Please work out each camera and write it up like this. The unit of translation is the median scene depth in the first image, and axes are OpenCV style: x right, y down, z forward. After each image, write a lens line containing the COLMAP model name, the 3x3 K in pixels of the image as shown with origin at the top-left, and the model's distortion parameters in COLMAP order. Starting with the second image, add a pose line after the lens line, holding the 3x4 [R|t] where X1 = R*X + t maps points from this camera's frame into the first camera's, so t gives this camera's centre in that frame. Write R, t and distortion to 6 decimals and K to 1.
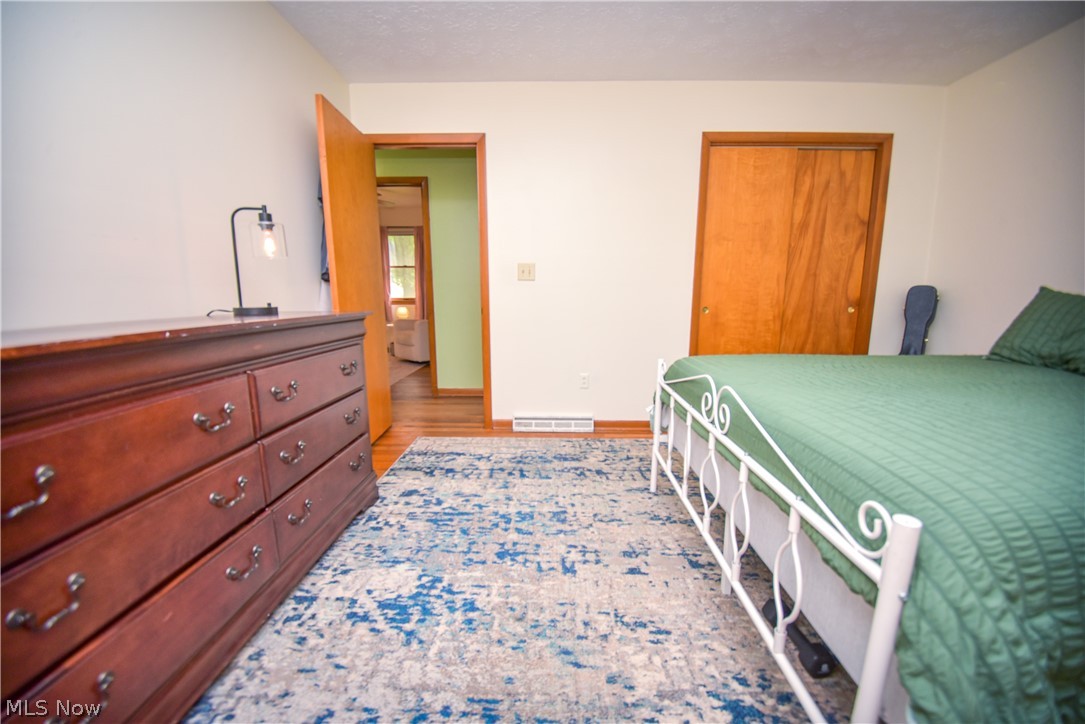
lens RADIAL K [[414.6, 0, 545.3], [0, 414.6, 365.9], [0, 0, 1]] dist [0.010378, -0.019242]
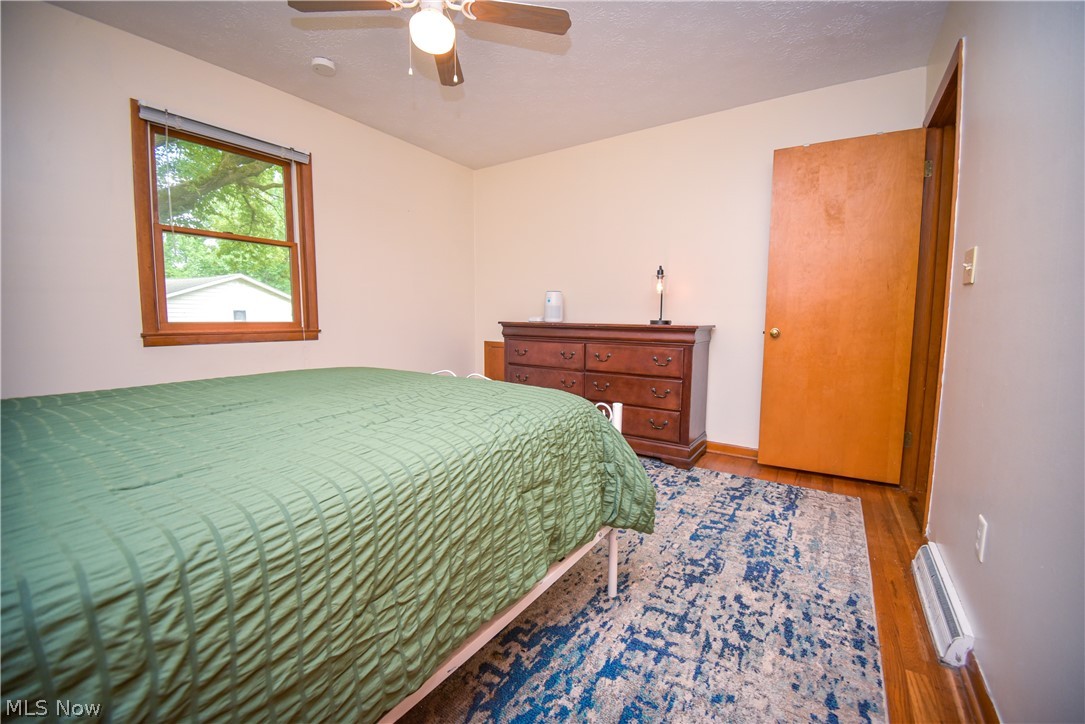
lens RADIAL K [[436.1, 0, 557.1], [0, 436.1, 363.0], [0, 0, 1]] dist [0.010974, -0.024524]
pose [[-0.536897, 0.082081, -0.839645, 1.035687], [-0.150372, 0.970008, 0.190978, -0.223192], [0.830138, 0.228795, -0.508452, 1.421470]]
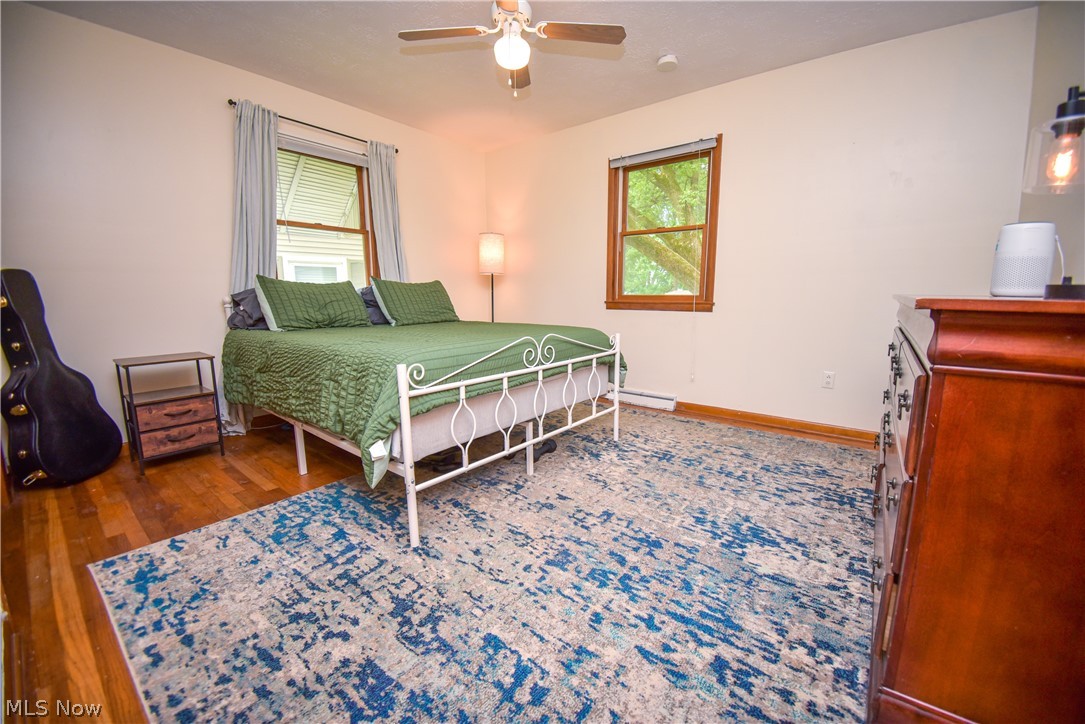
lens RADIAL K [[414.6, 0, 545.3], [0, 414.6, 365.9], [0, 0, 1]] dist [0.010378, -0.019242]
pose [[-0.787213, -0.107521, 0.607236, -0.394569], [0.104025, 0.947419, 0.302614, -0.233578], [-0.607844, 0.301390, -0.734636, 1.542052]]
